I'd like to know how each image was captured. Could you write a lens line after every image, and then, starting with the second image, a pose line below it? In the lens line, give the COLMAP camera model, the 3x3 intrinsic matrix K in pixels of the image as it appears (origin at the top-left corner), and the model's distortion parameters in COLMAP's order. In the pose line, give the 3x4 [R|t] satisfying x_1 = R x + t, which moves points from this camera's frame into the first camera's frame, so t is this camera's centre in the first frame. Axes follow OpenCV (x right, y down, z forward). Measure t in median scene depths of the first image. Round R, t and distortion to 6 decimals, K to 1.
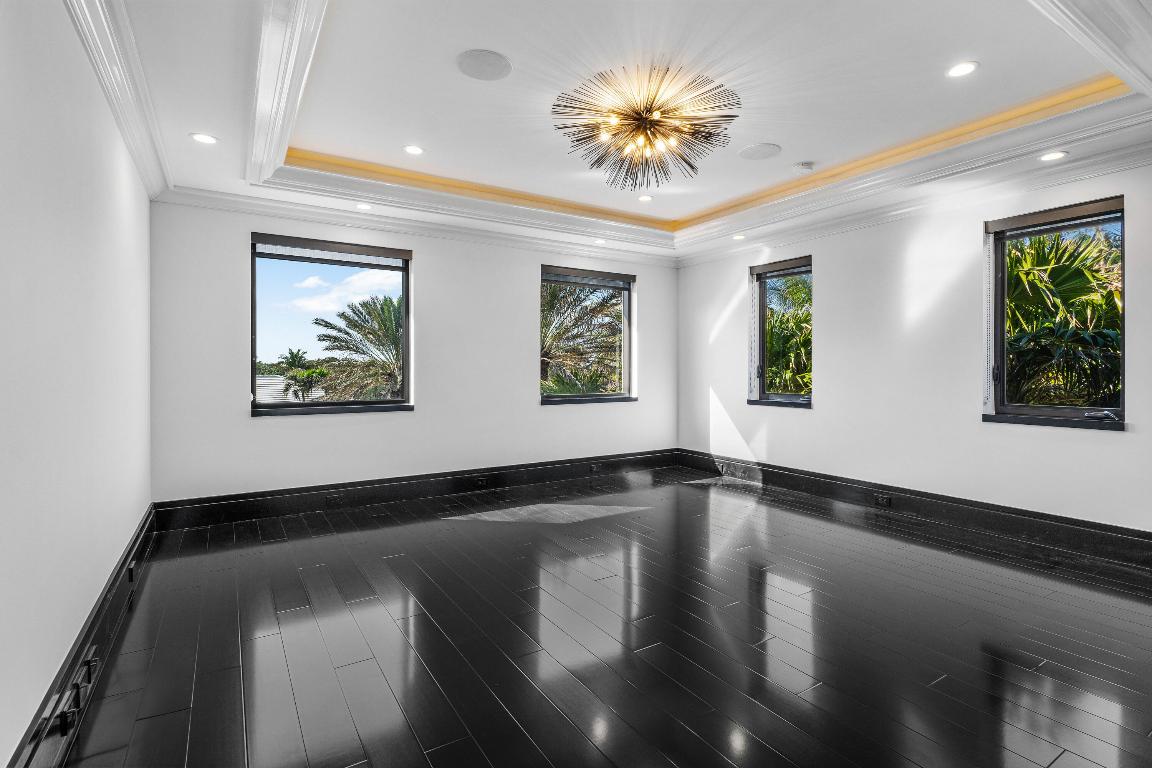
lens RADIAL K [[558.2, 0, 572.1], [0, 558.2, 383.3], [0, 0, 1]] dist [0.008318, -0.000372]
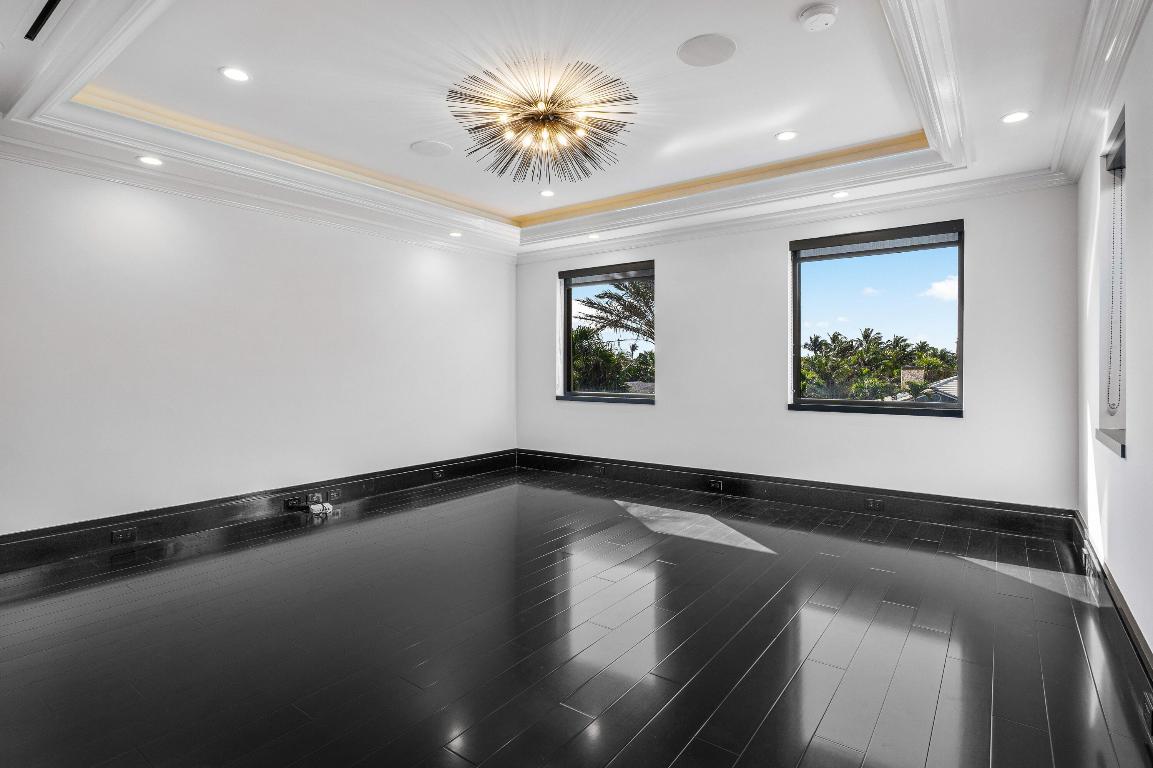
lens RADIAL K [[558.6, 0, 574.5], [0, 558.6, 373.4], [0, 0, 1]] dist [0.008318, -0.000372]
pose [[0.370393, 0.010762, -0.928813, 0.353683], [-0.017609, 0.999835, 0.004563, -0.007731], [0.928708, 0.014665, 0.370521, 0.230032]]
